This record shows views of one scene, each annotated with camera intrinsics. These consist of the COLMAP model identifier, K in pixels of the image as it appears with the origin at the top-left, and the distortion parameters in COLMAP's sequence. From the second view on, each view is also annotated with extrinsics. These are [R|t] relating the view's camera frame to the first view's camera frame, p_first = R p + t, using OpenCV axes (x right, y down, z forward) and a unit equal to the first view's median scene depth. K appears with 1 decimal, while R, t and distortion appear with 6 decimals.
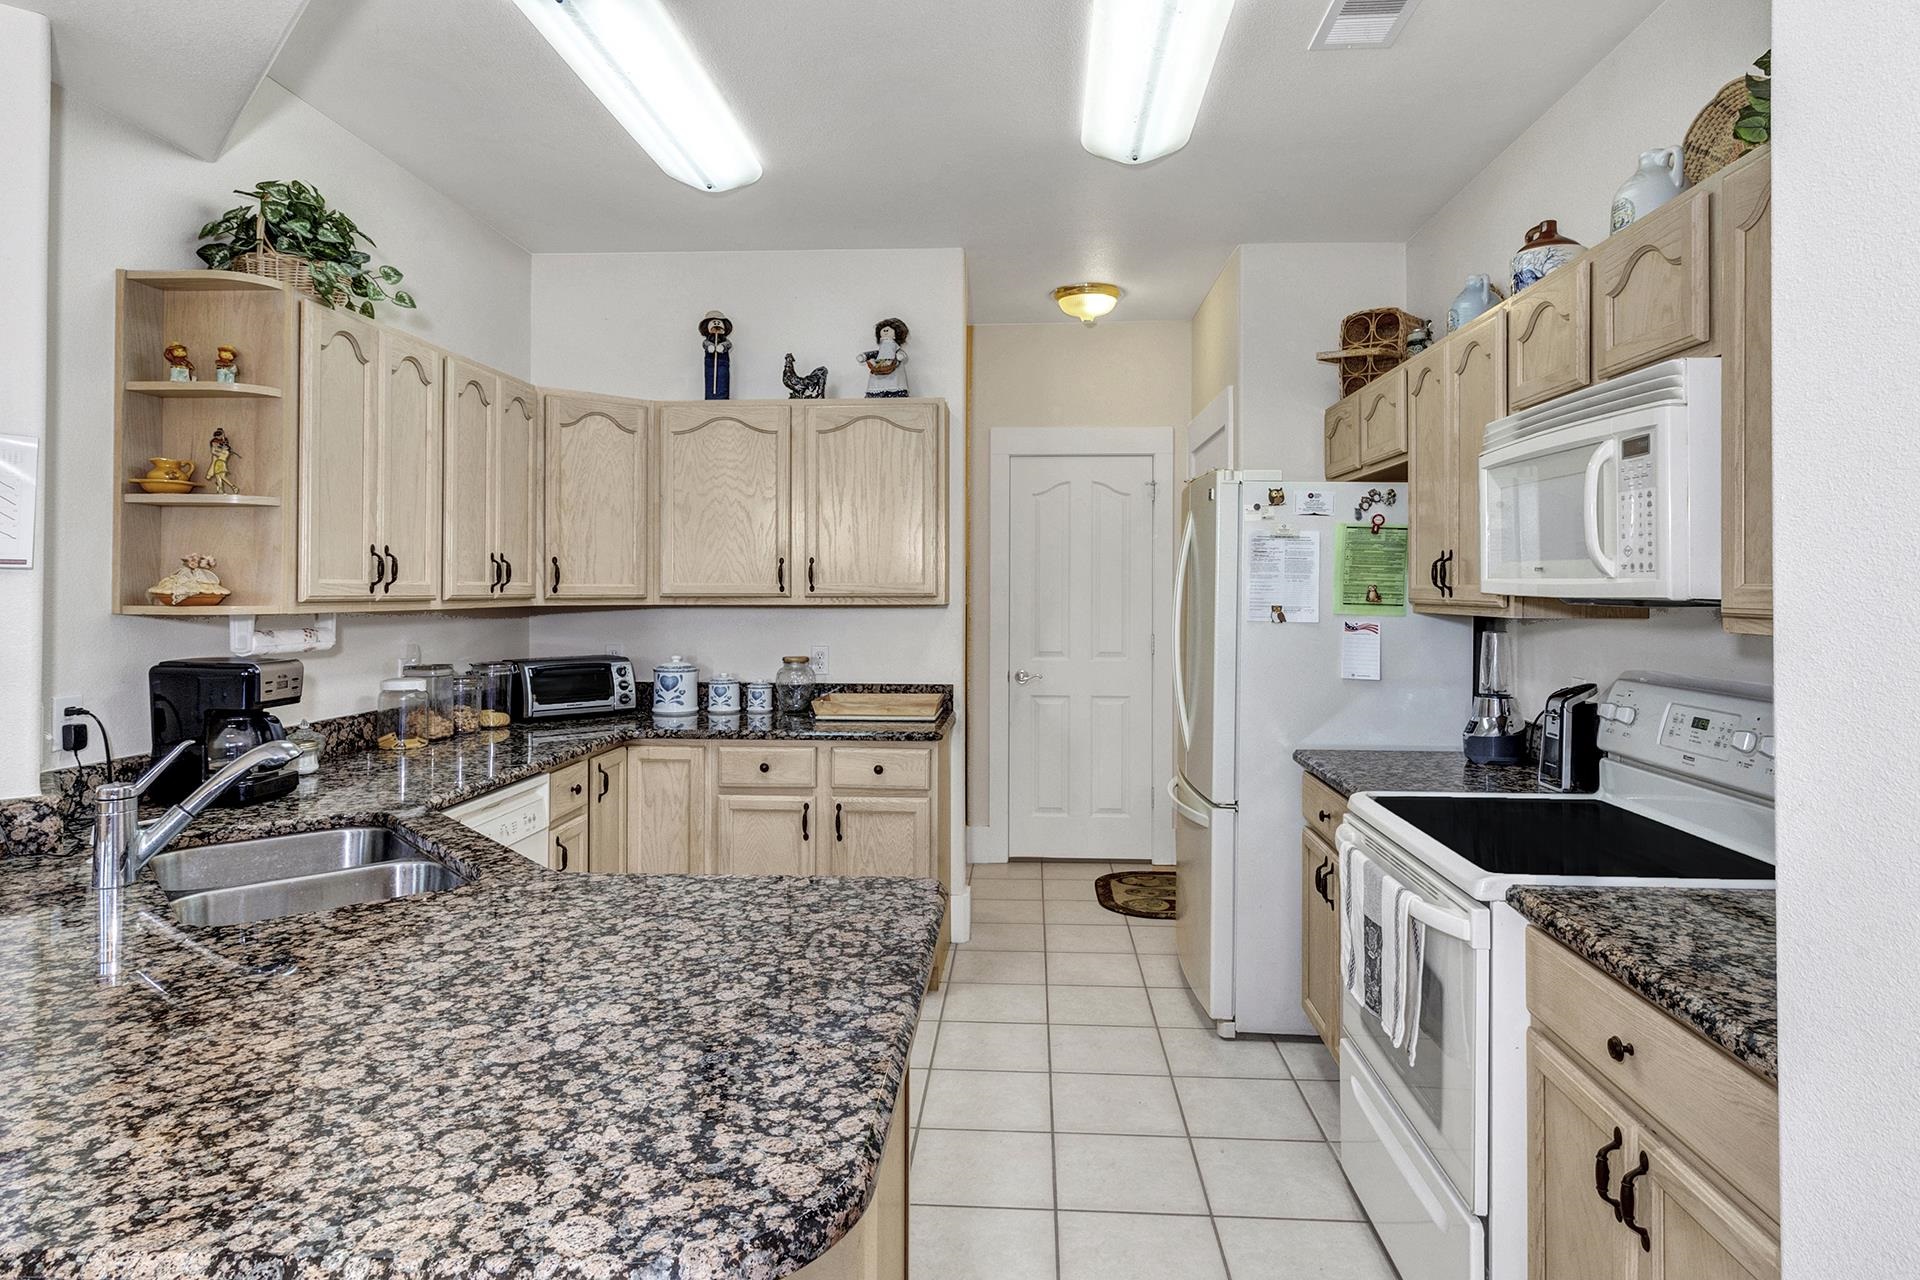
lens RADIAL K [[1043.0, 0, 960.0], [0, 1043.0, 640.0], [0, 0, 1]] dist [0.000671, -0.000038]
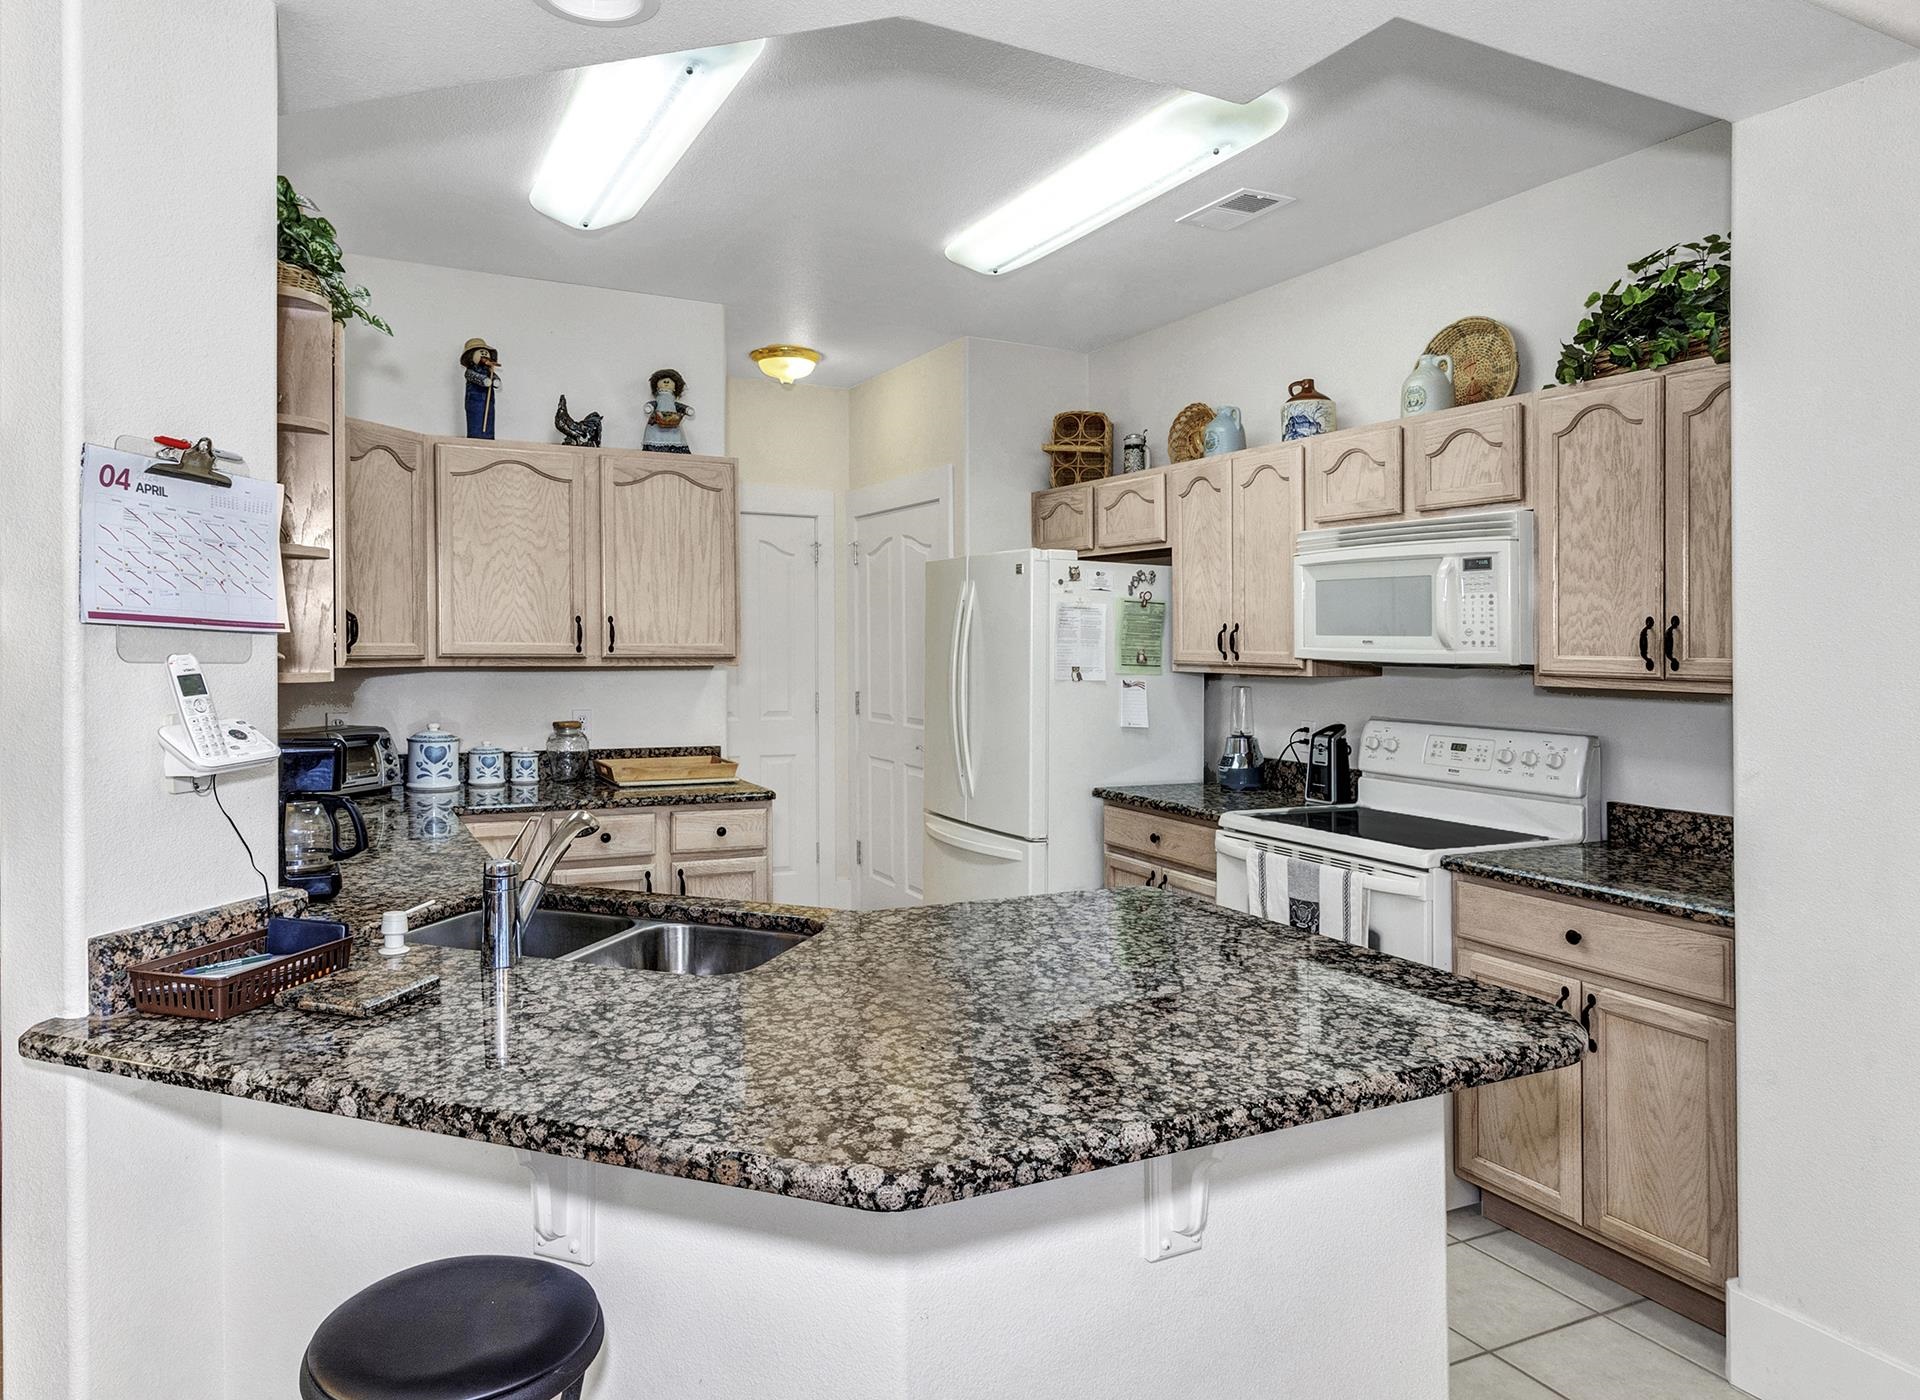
lens RADIAL K [[1097.6, 0, 960.1], [0, 1097.6, 707.4], [0, 0, 1]] dist [0.001862, 0.000407]
pose [[0.890435, -0.019098, 0.454710, -0.320919], [0.015445, 0.999812, 0.011748, -0.002985], [-0.454849, -0.003438, 0.890562, -0.034979]]
